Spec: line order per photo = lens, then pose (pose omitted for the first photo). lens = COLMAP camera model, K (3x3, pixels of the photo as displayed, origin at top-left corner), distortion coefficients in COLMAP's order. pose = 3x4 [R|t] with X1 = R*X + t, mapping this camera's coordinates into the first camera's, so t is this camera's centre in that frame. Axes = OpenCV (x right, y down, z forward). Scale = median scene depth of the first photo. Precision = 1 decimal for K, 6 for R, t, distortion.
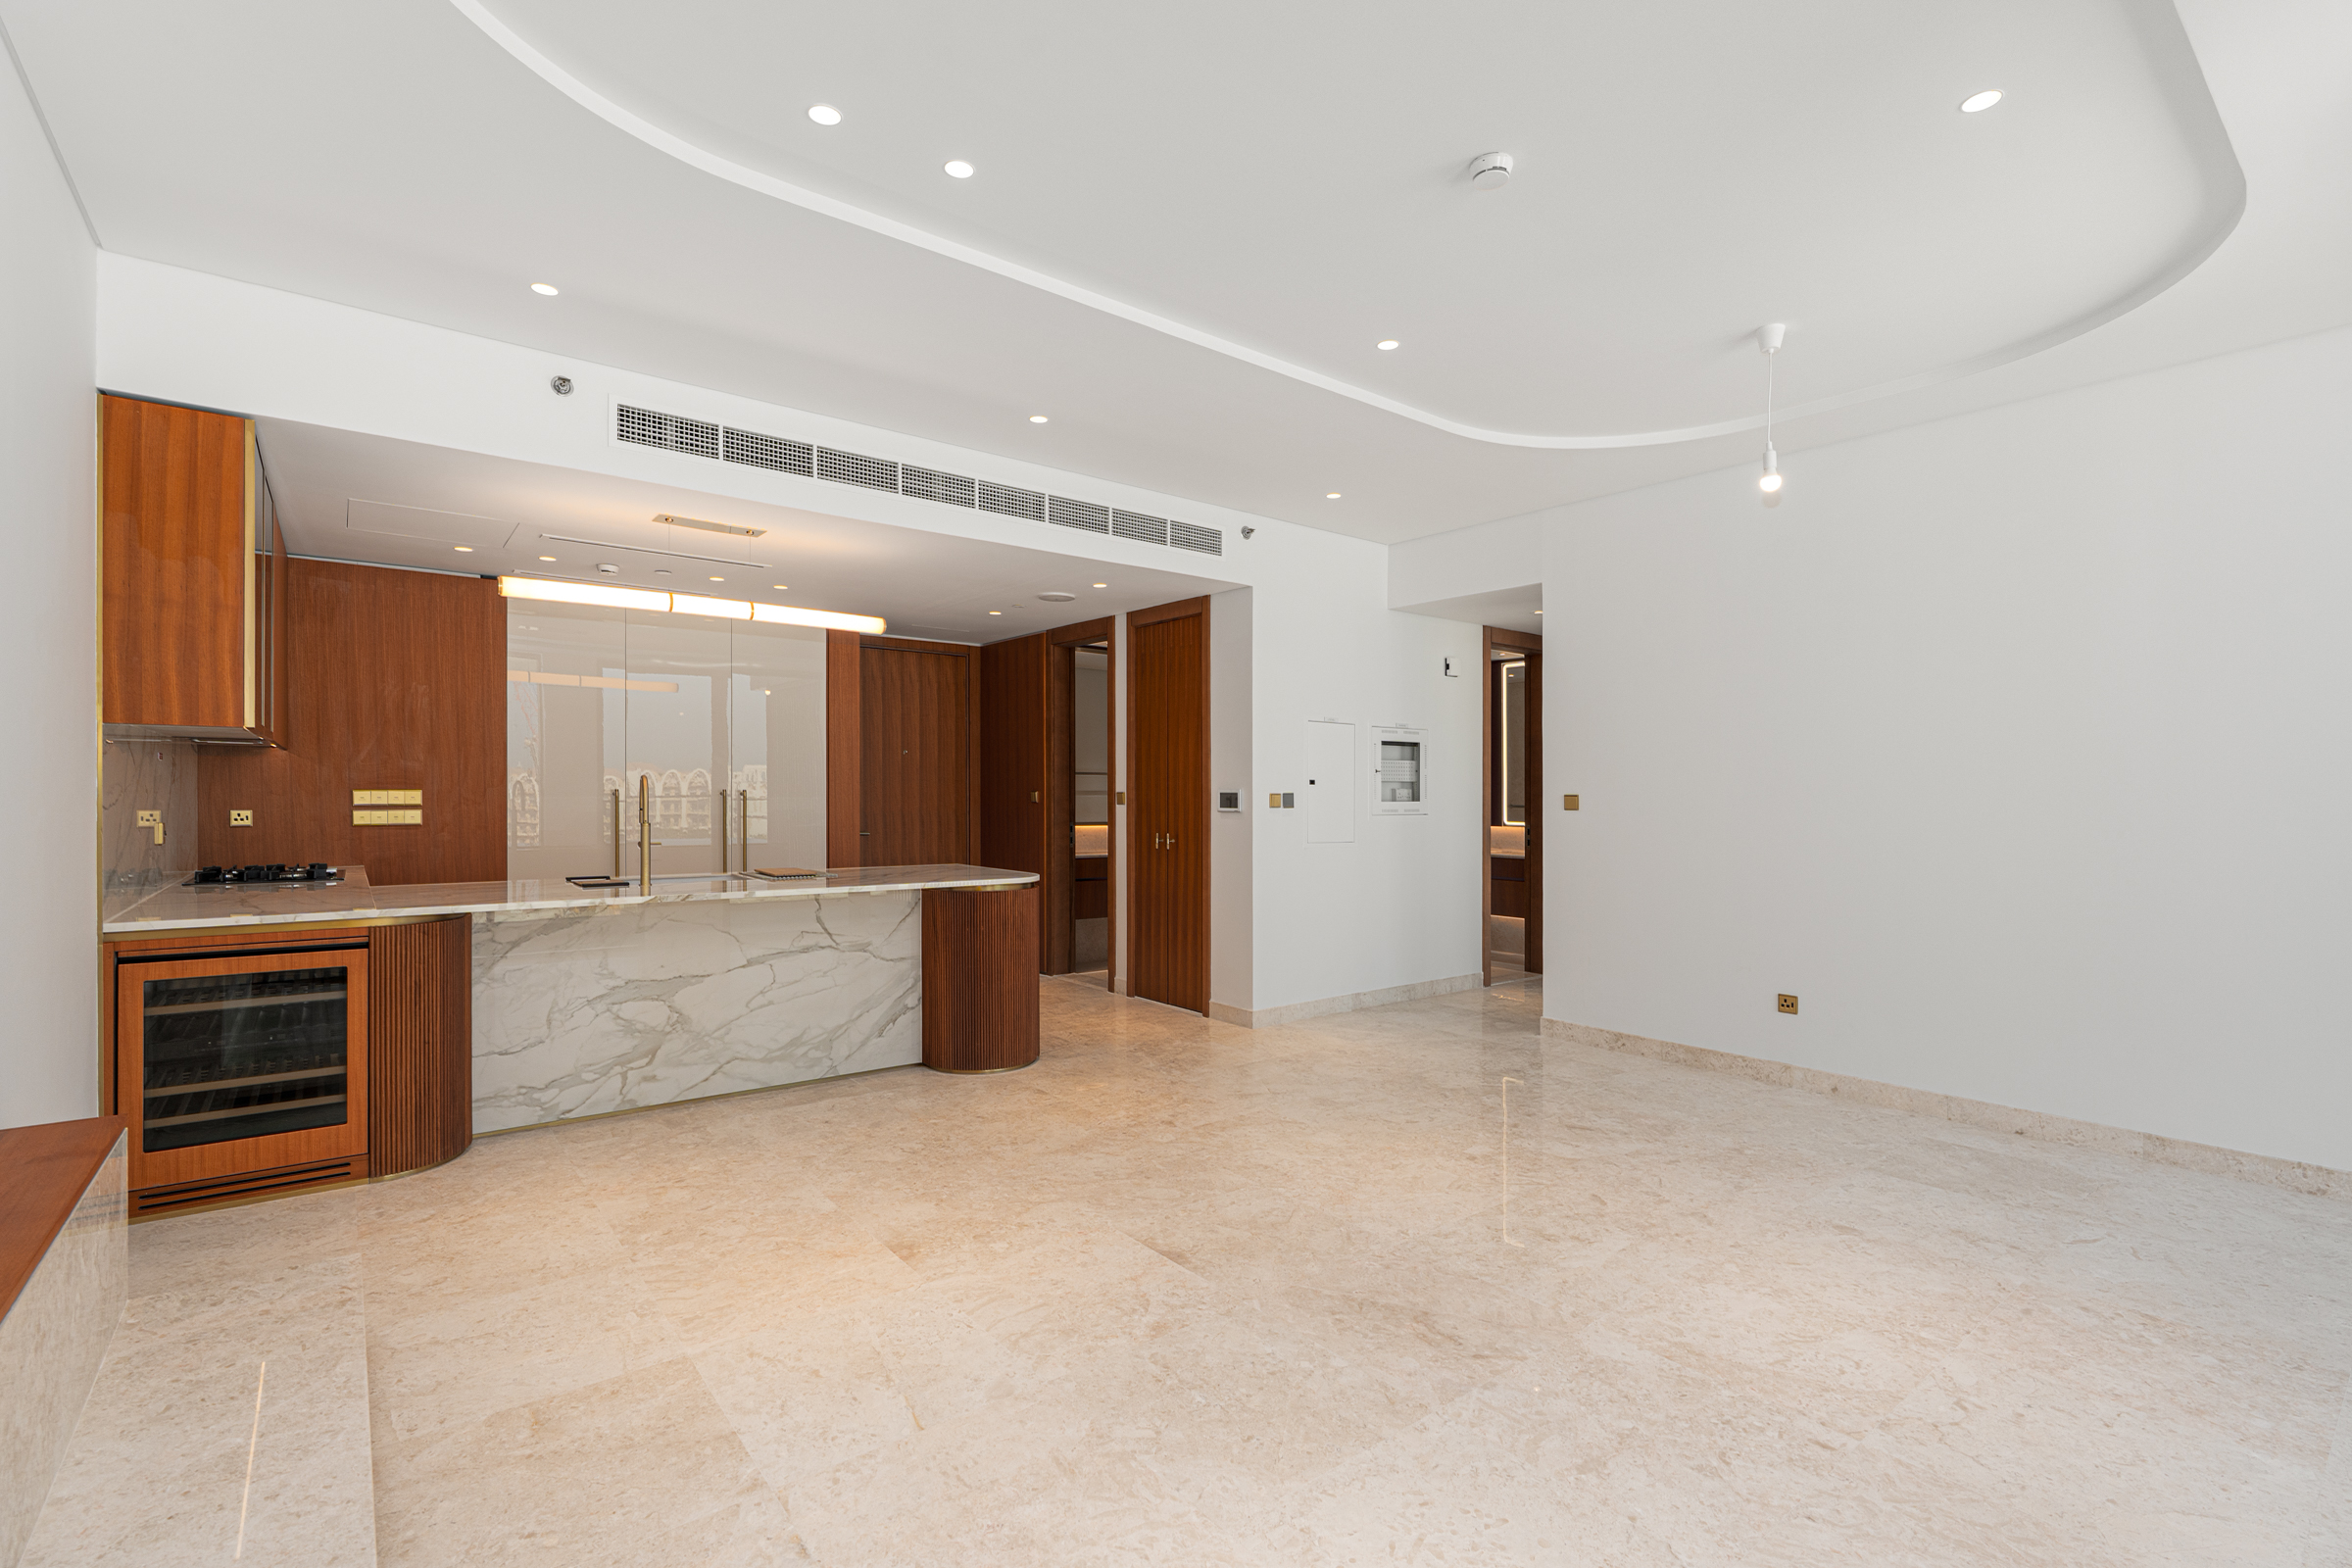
lens RADIAL K [[1065.0, 0, 1178.8], [0, 1065.0, 785.5], [0, 0, 1]] dist [-0.011623, 0.003166]
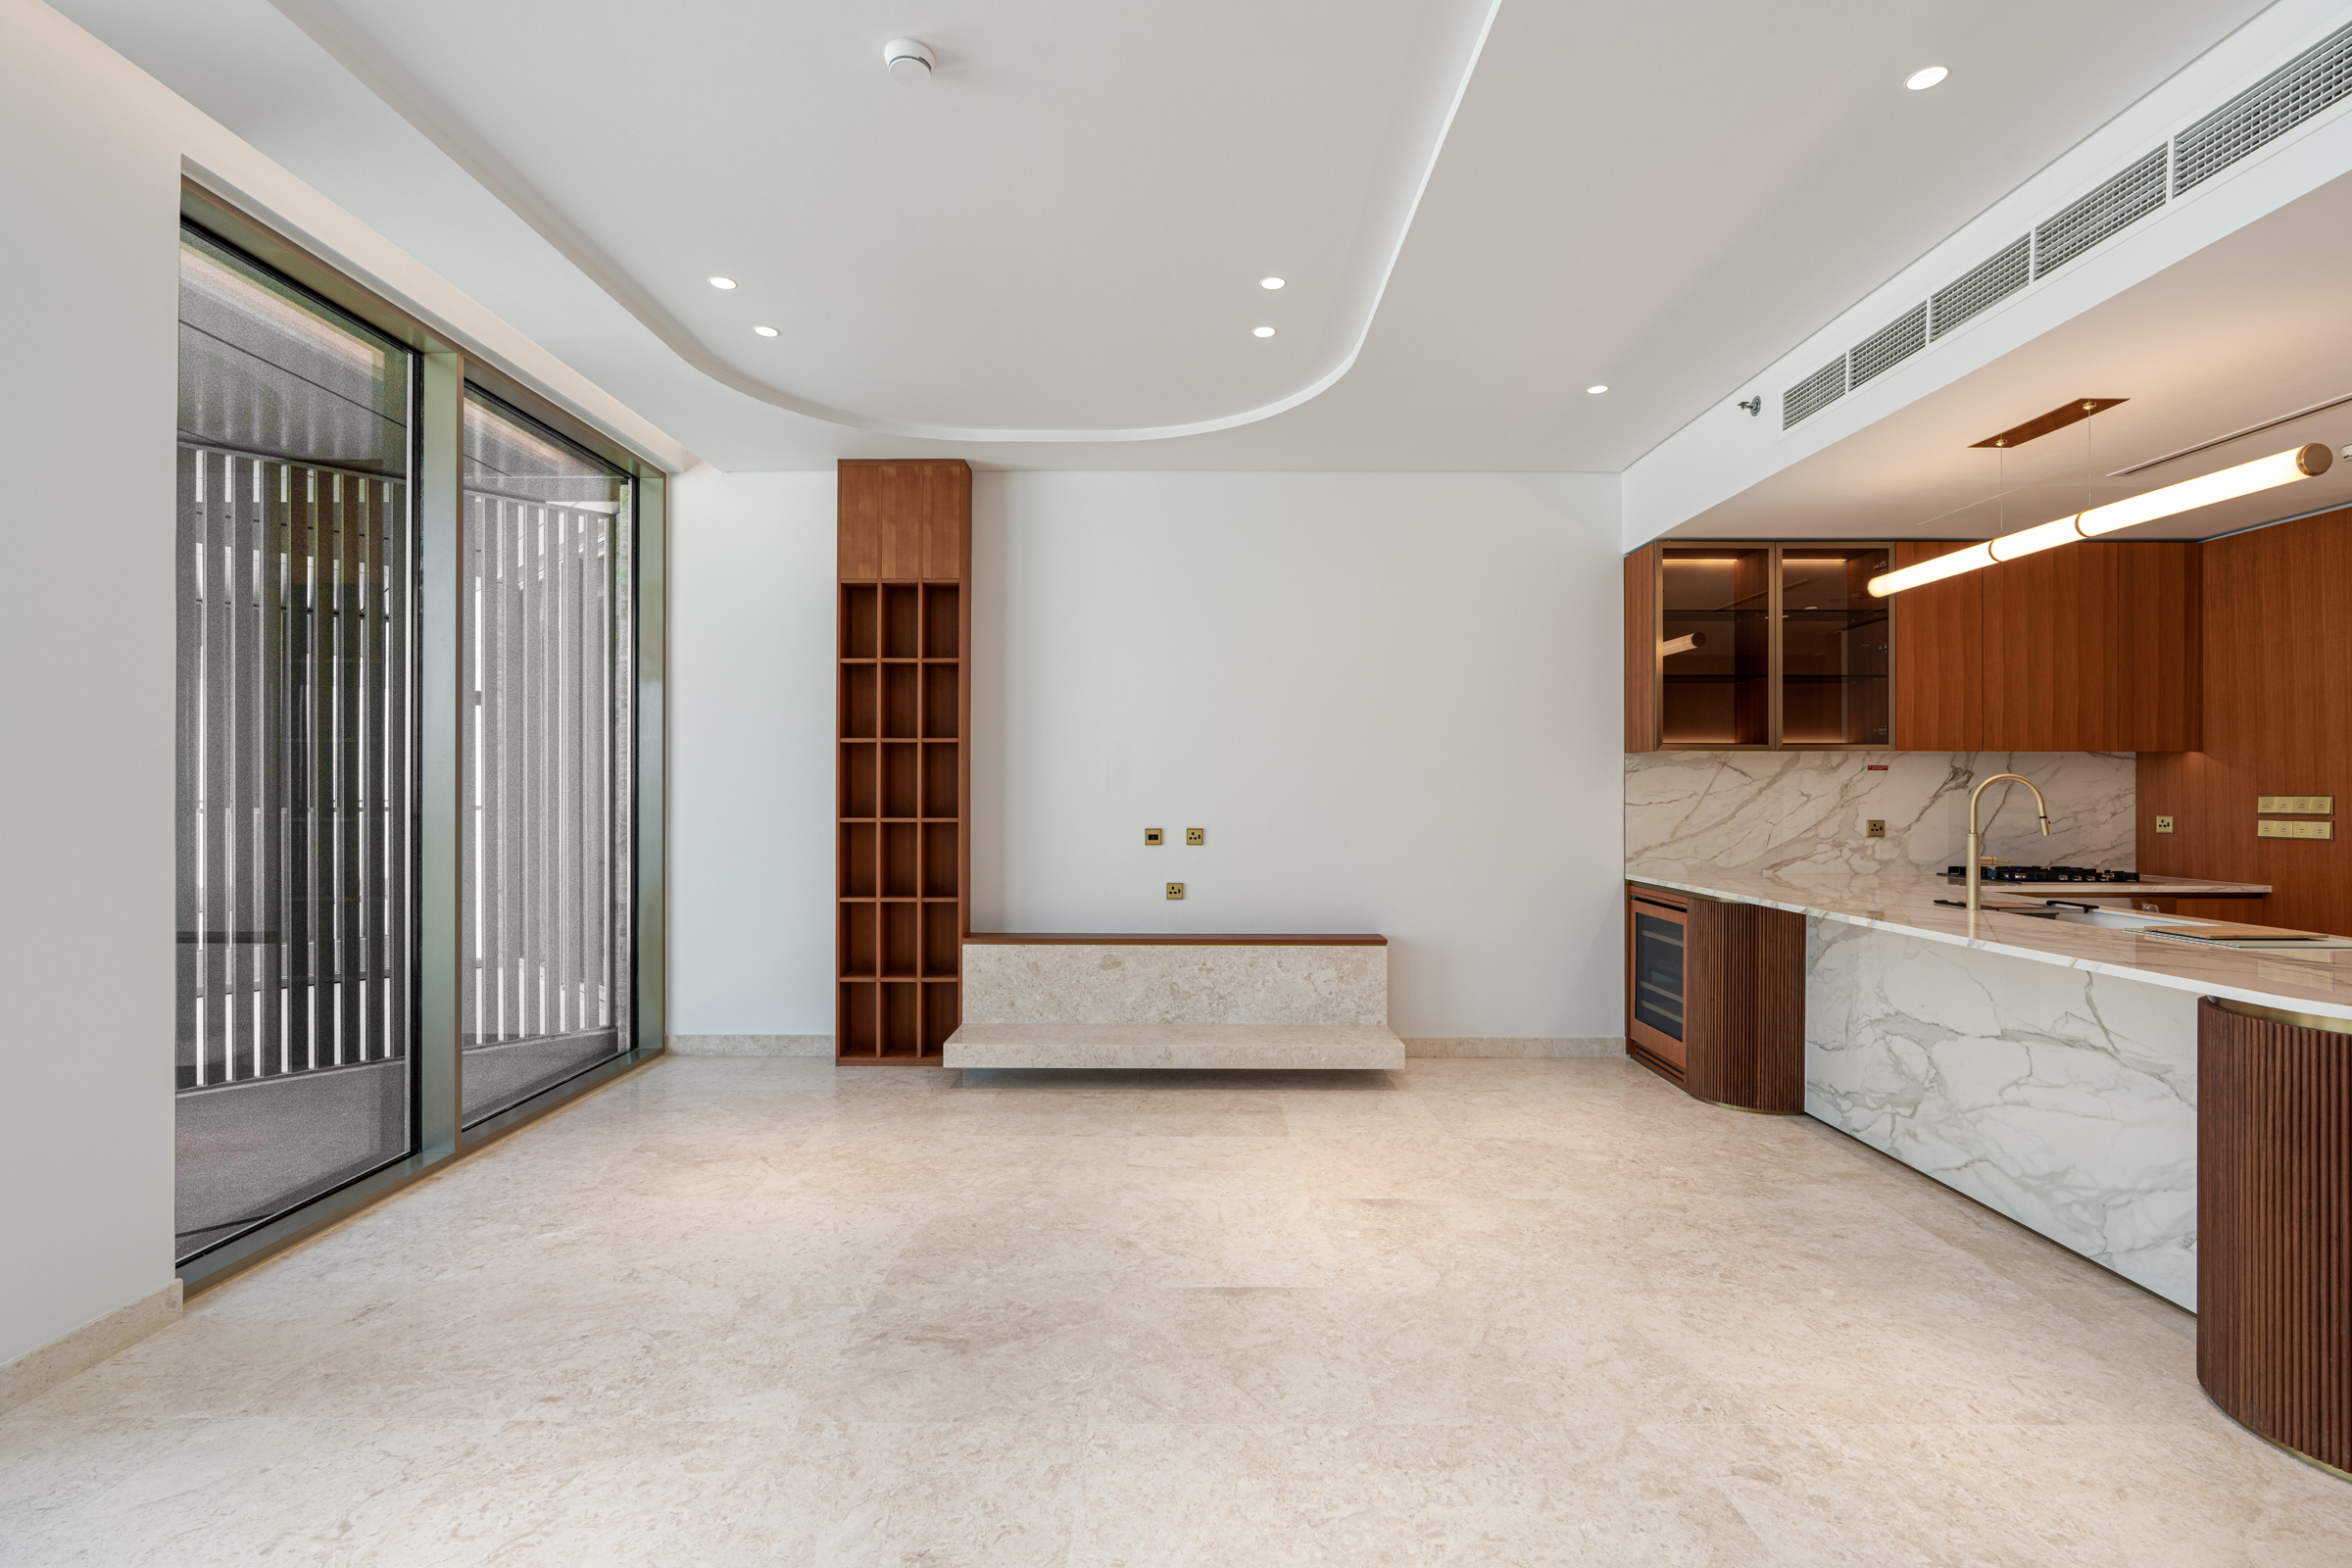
lens RADIAL K [[1065.0, 0, 1181.1], [0, 1065.0, 787.4], [0, 0, 1]] dist [-0.011623, 0.003166]
pose [[-0.628921, -0.011394, -0.777386, 0.535861], [-0.002159, 0.999914, -0.012908, 0.013338], [0.777466, -0.006440, -0.628891, 1.110595]]
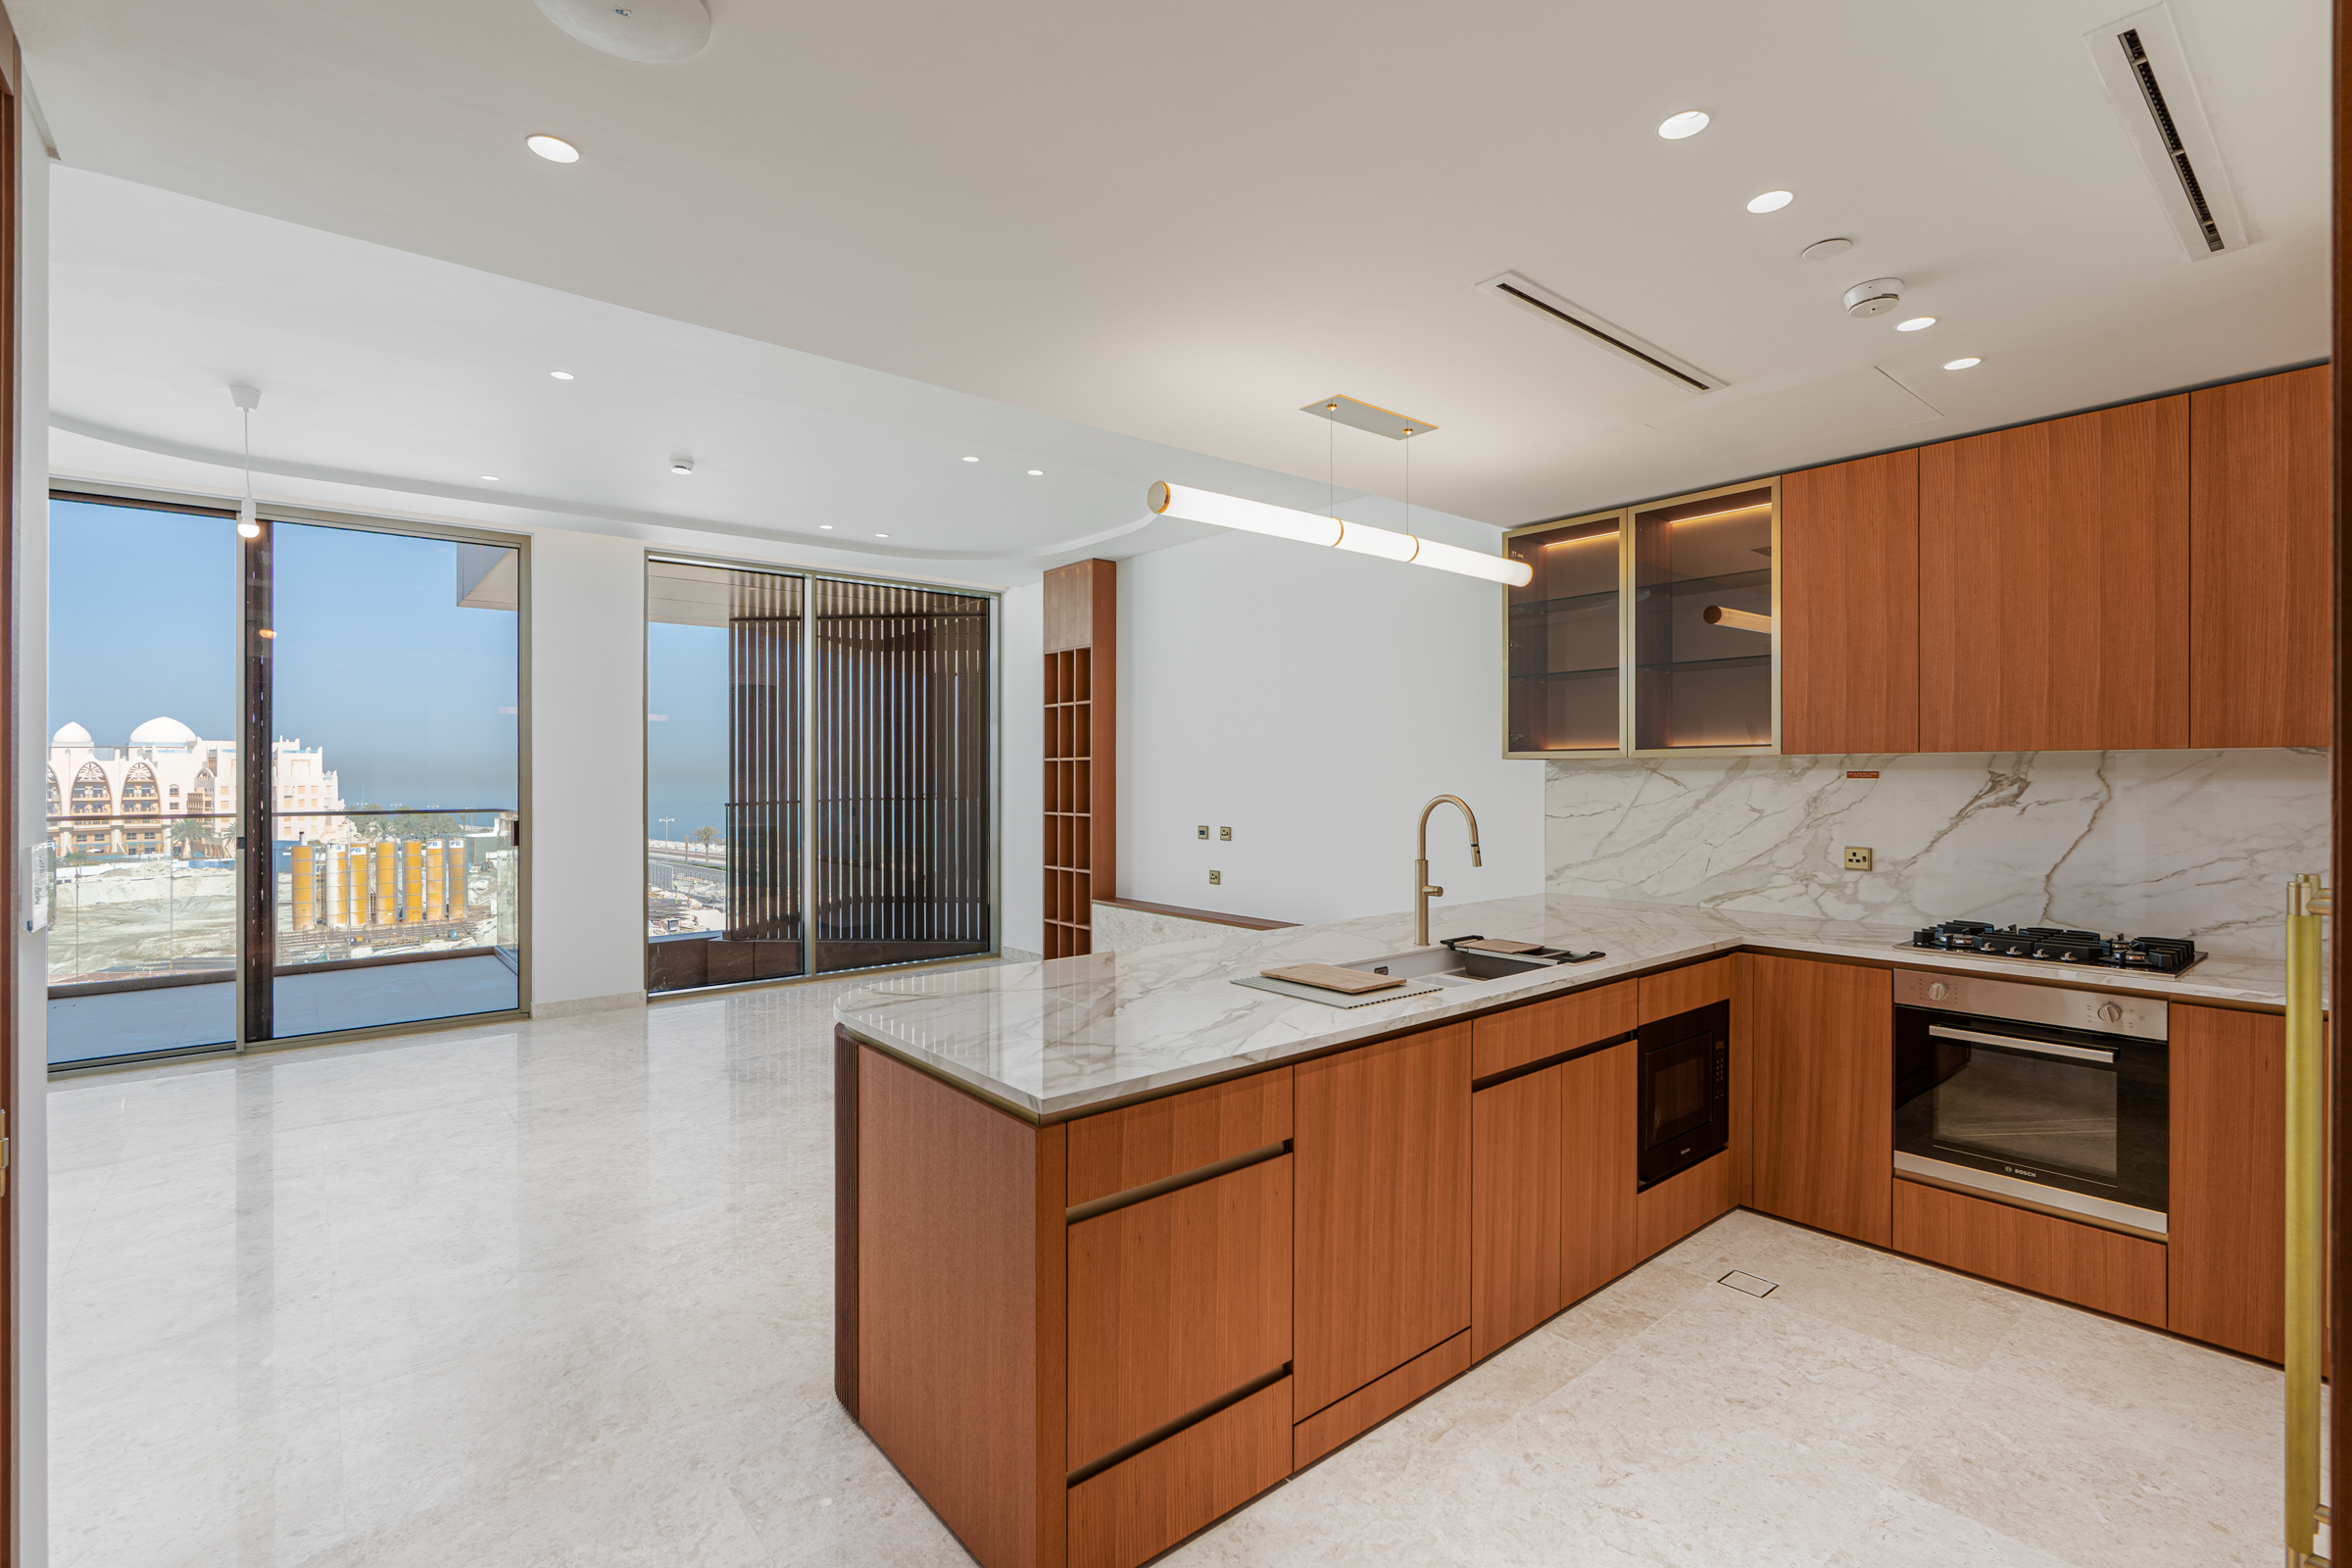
lens RADIAL K [[1065.0, 0, 1172.7], [0, 1065.0, 785.6], [0, 0, 1]] dist [-0.011623, 0.003166]
pose [[-0.999925, -0.006554, -0.010378, -0.344757], [-0.006577, 0.999976, 0.002224, -0.016198], [0.010364, 0.002292, -0.999944, 1.846448]]
